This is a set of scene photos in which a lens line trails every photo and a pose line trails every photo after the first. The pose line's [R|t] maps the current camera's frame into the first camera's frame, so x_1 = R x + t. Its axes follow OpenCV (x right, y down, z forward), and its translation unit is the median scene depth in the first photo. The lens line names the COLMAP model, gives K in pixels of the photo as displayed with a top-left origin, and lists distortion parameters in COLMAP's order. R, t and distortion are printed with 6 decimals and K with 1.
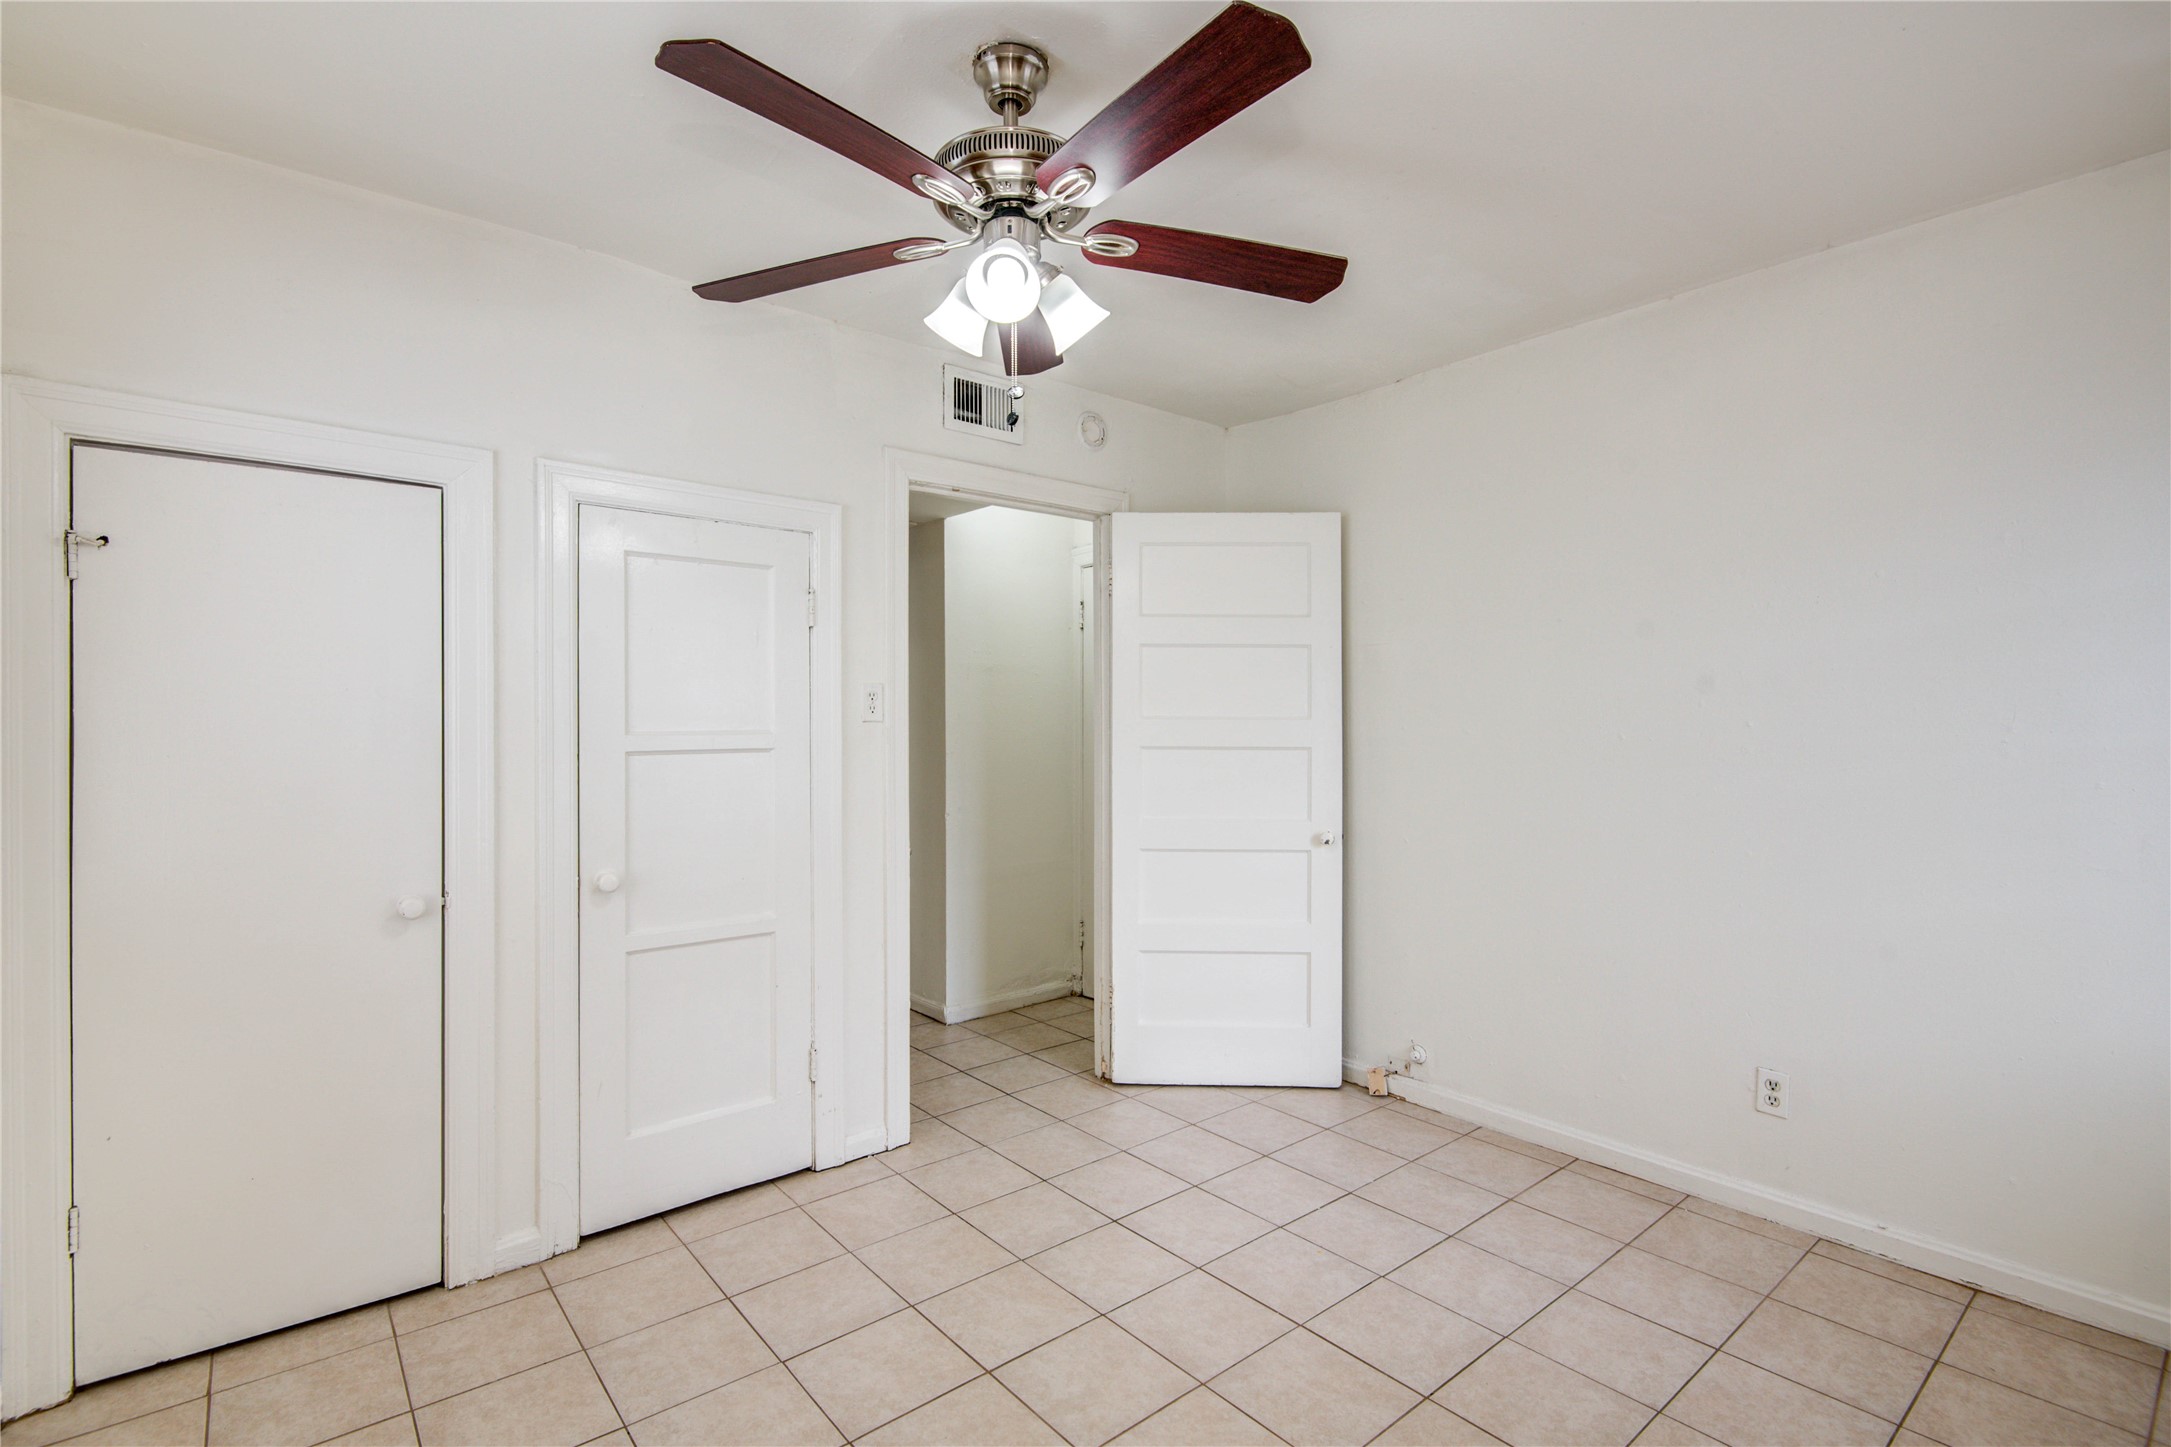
lens RADIAL K [[1002.3, 0, 1092.2], [0, 1002.3, 720.9], [0, 0, 1]] dist [-0.002542, -0.001177]
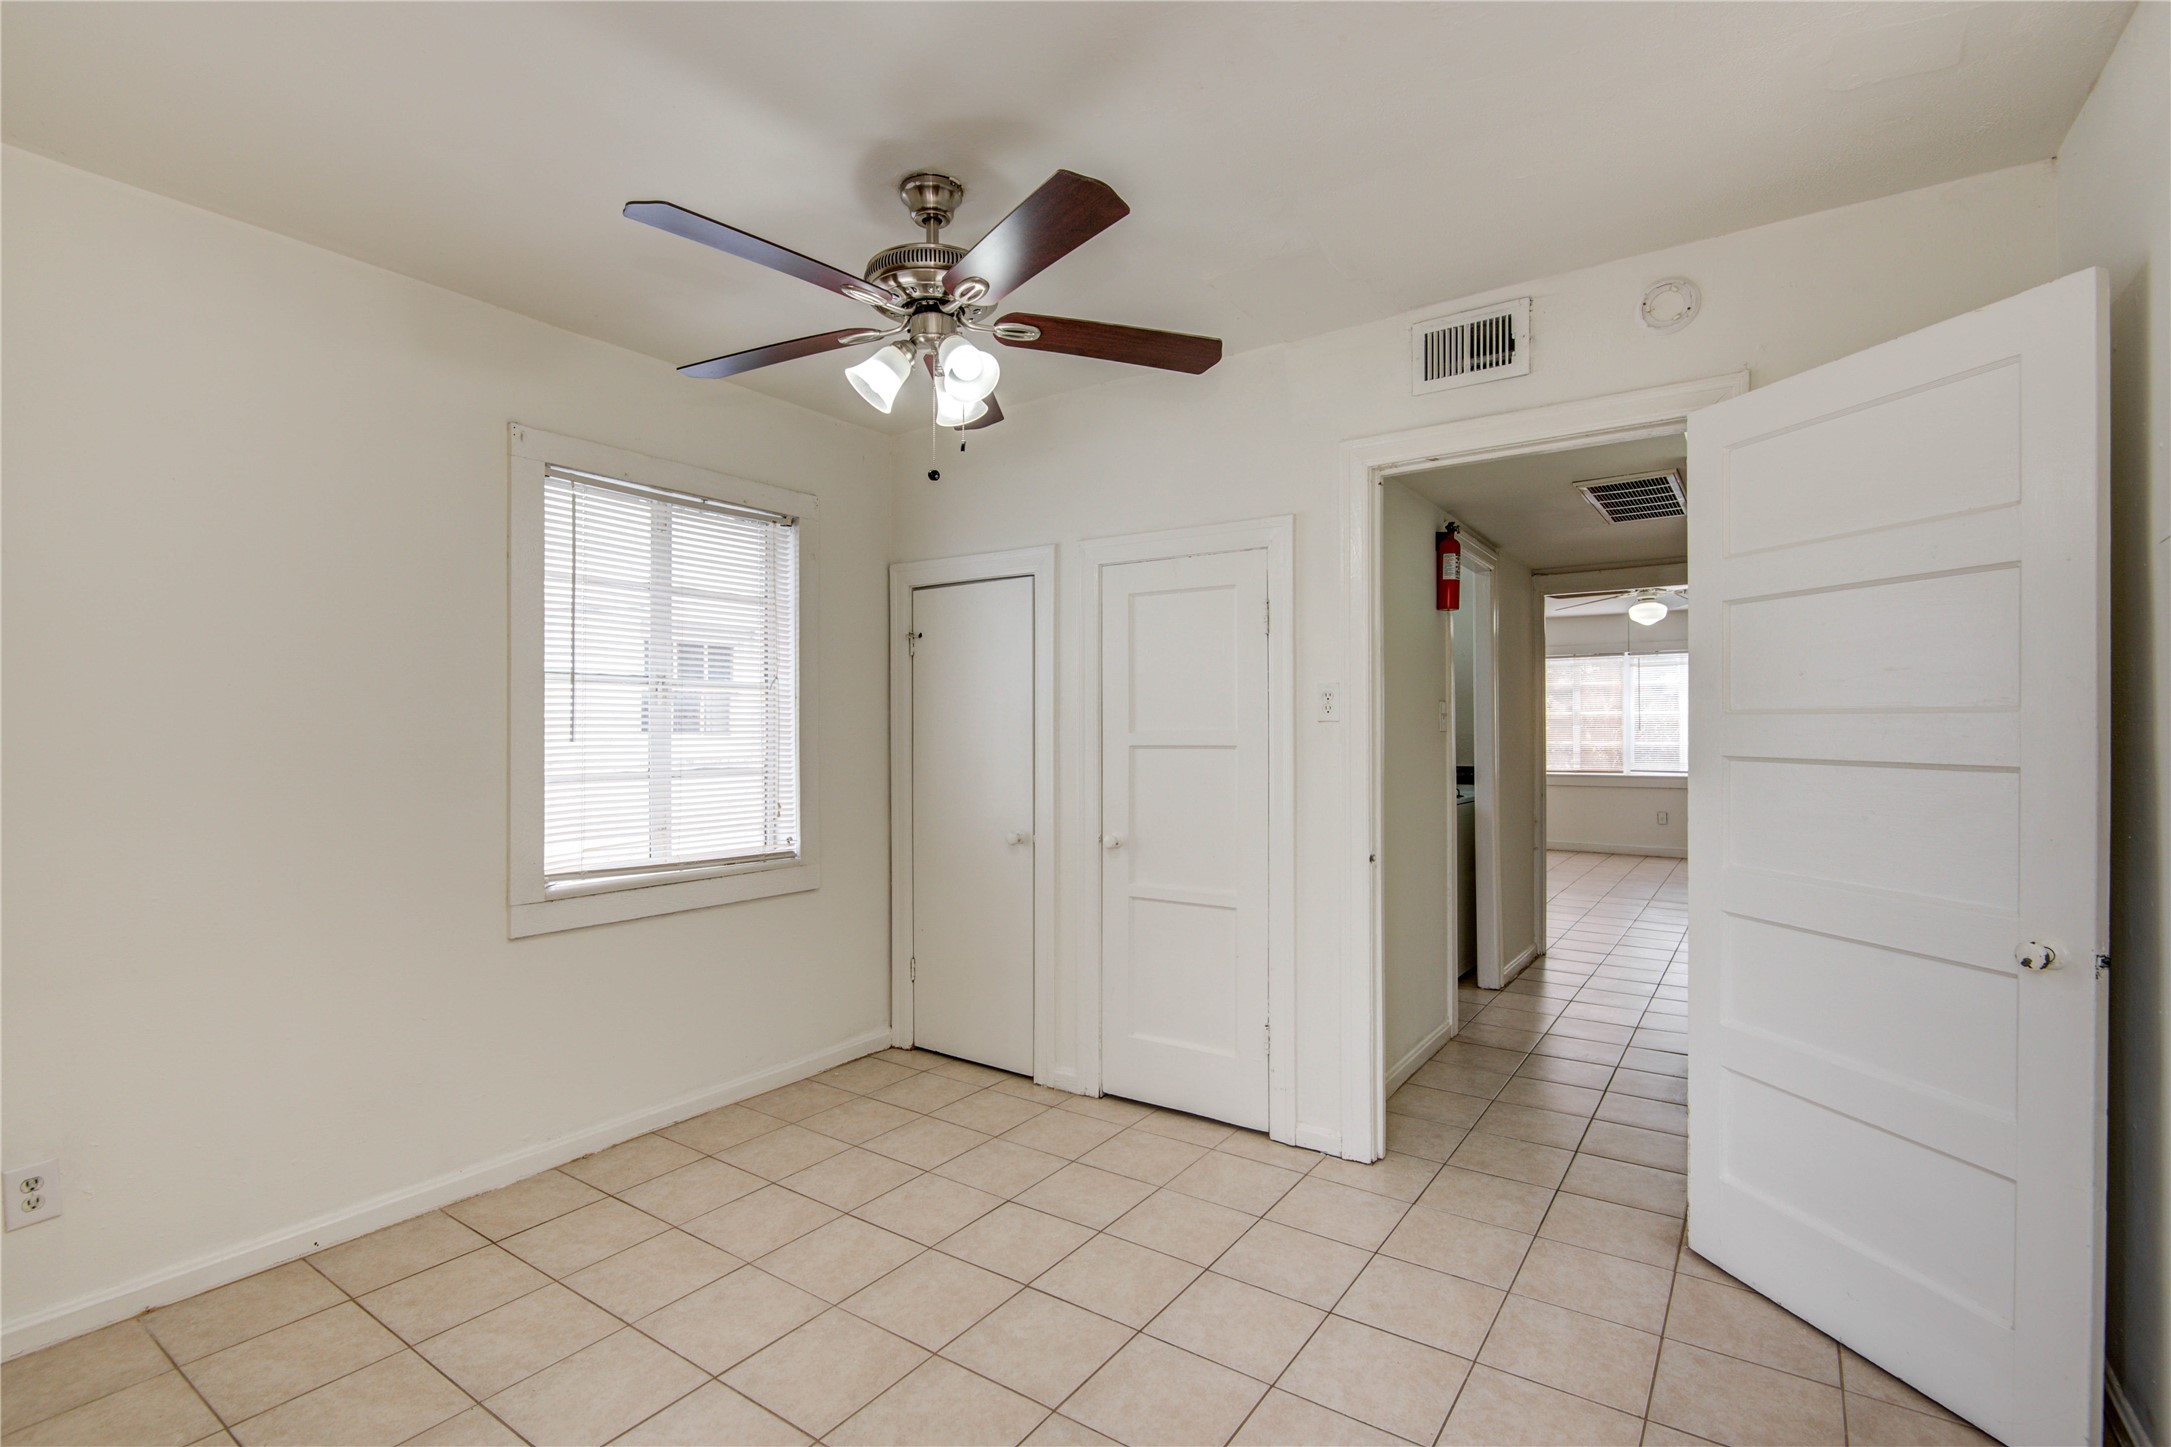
lens RADIAL K [[1002.3, 0, 1092.2], [0, 1002.3, 720.9], [0, 0, 1]] dist [-0.002542, -0.001177]
pose [[0.261454, -0.002732, -0.965212, 0.823785], [0.007080, 0.999975, -0.000912, -0.000981], [0.965190, -0.006595, 0.261466, 0.615694]]
